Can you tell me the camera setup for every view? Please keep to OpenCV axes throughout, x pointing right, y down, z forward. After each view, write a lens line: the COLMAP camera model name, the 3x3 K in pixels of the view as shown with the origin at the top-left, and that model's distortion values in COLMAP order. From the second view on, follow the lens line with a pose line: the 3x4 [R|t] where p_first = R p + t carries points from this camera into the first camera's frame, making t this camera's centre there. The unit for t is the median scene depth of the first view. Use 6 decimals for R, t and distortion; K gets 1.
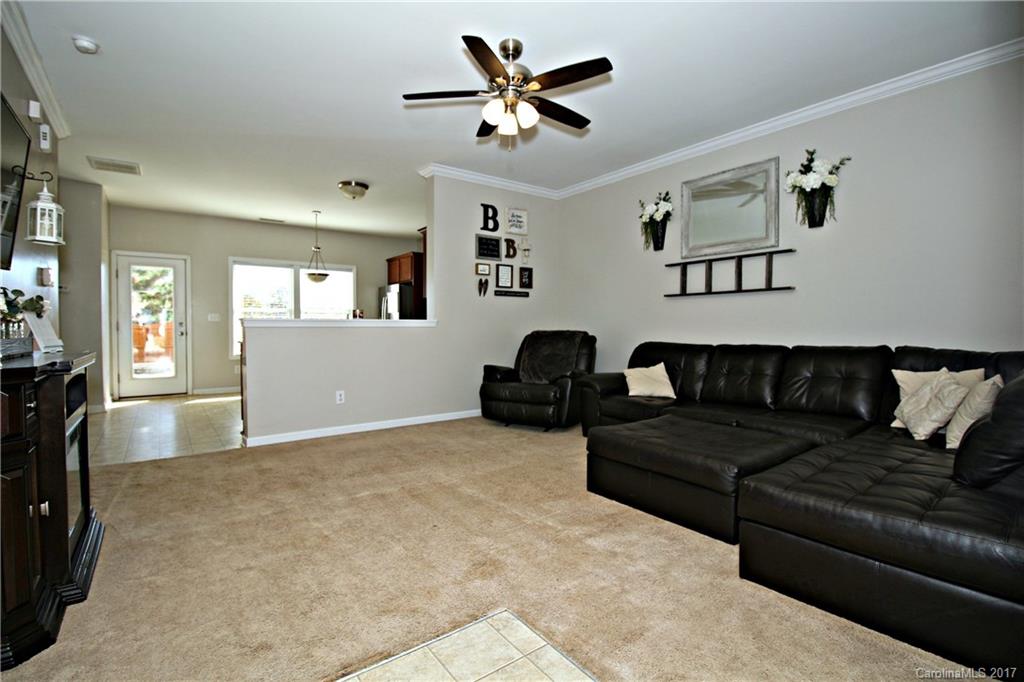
lens RADIAL K [[478.8, 0, 514.4], [0, 478.8, 332.5], [0, 0, 1]] dist [-0.000188, 0.000130]
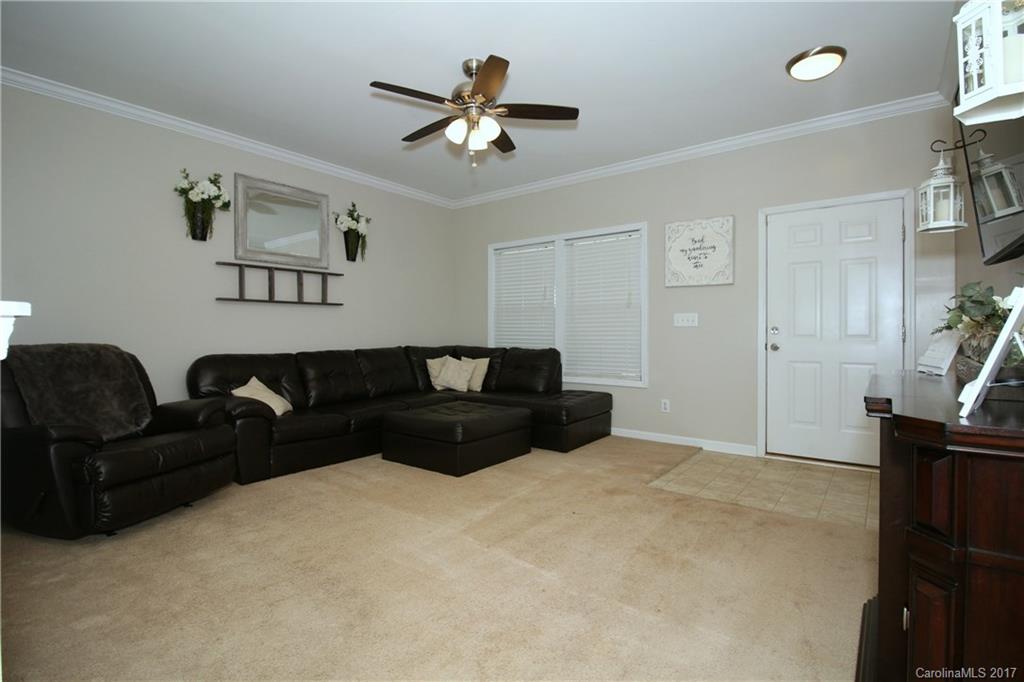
lens RADIAL K [[478.8, 0, 514.4], [0, 478.8, 332.5], [0, 0, 1]] dist [-0.000188, 0.000130]
pose [[-0.259775, 0.006853, 0.965645, -0.687808], [0.019889, 0.999801, -0.001745, -0.007860], [-0.965464, 0.018752, -0.259859, 0.804951]]
